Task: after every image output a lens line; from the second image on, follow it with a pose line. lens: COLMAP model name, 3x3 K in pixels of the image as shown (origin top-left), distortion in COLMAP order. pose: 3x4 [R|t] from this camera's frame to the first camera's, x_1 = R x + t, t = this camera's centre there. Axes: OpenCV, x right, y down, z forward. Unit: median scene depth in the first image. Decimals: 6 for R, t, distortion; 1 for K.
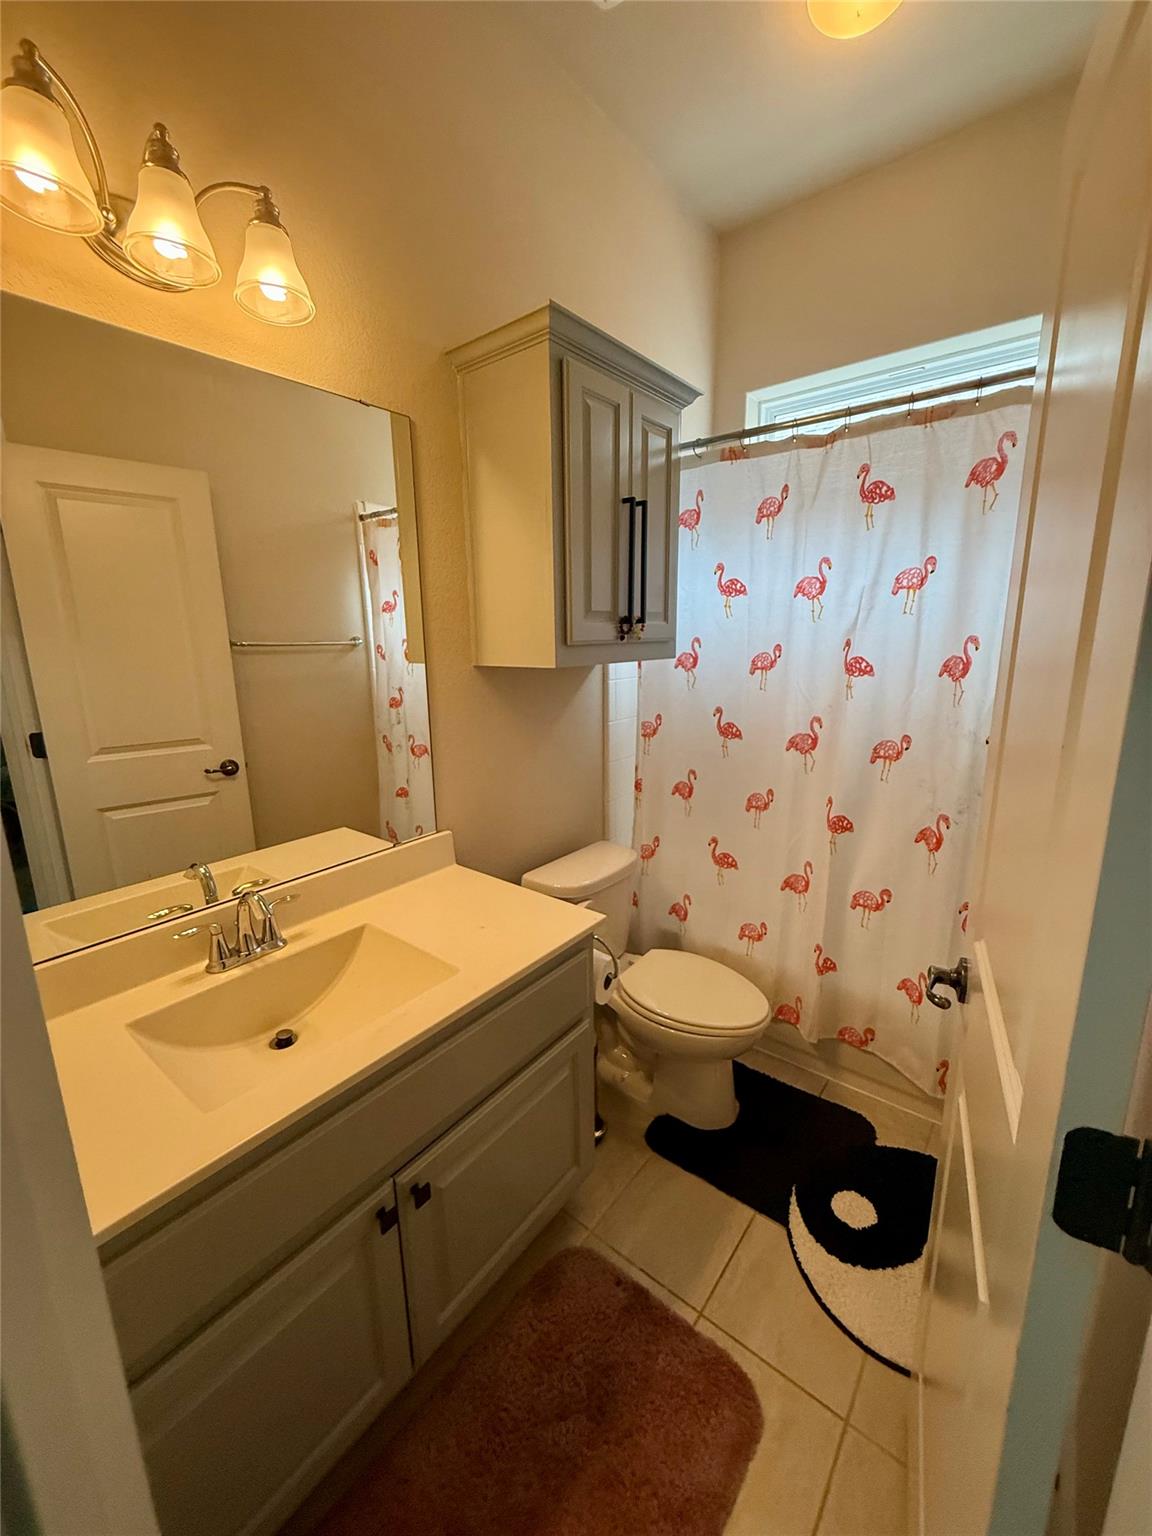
lens RADIAL K [[611.5, 0, 575.3], [0, 611.5, 763.6], [0, 0, 1]] dist [-0.001962, -0.000136]
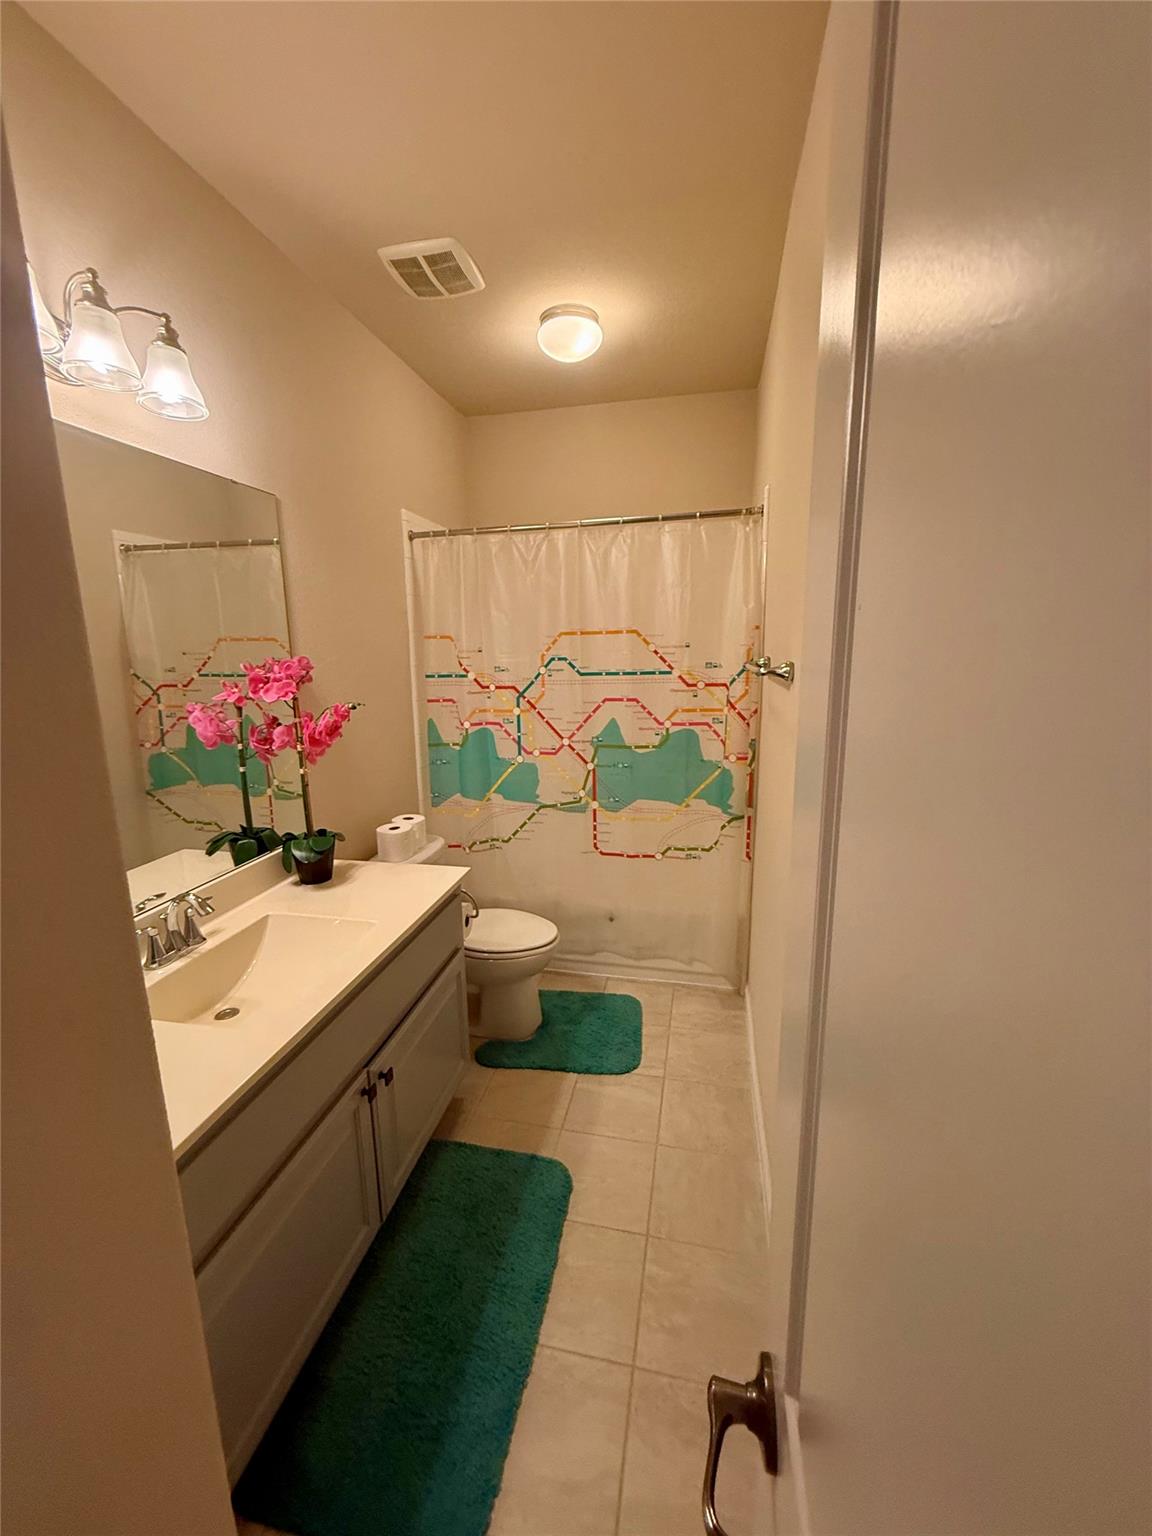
lens RADIAL K [[611.5, 0, 575.3], [0, 611.5, 763.6], [0, 0, 1]] dist [-0.001962, -0.000136]
pose [[0.888776, -0.095046, 0.448379, -0.374624], [0.107164, 0.994240, -0.001665, 0.046549], [-0.445638, 0.049530, 0.893842, -0.397875]]
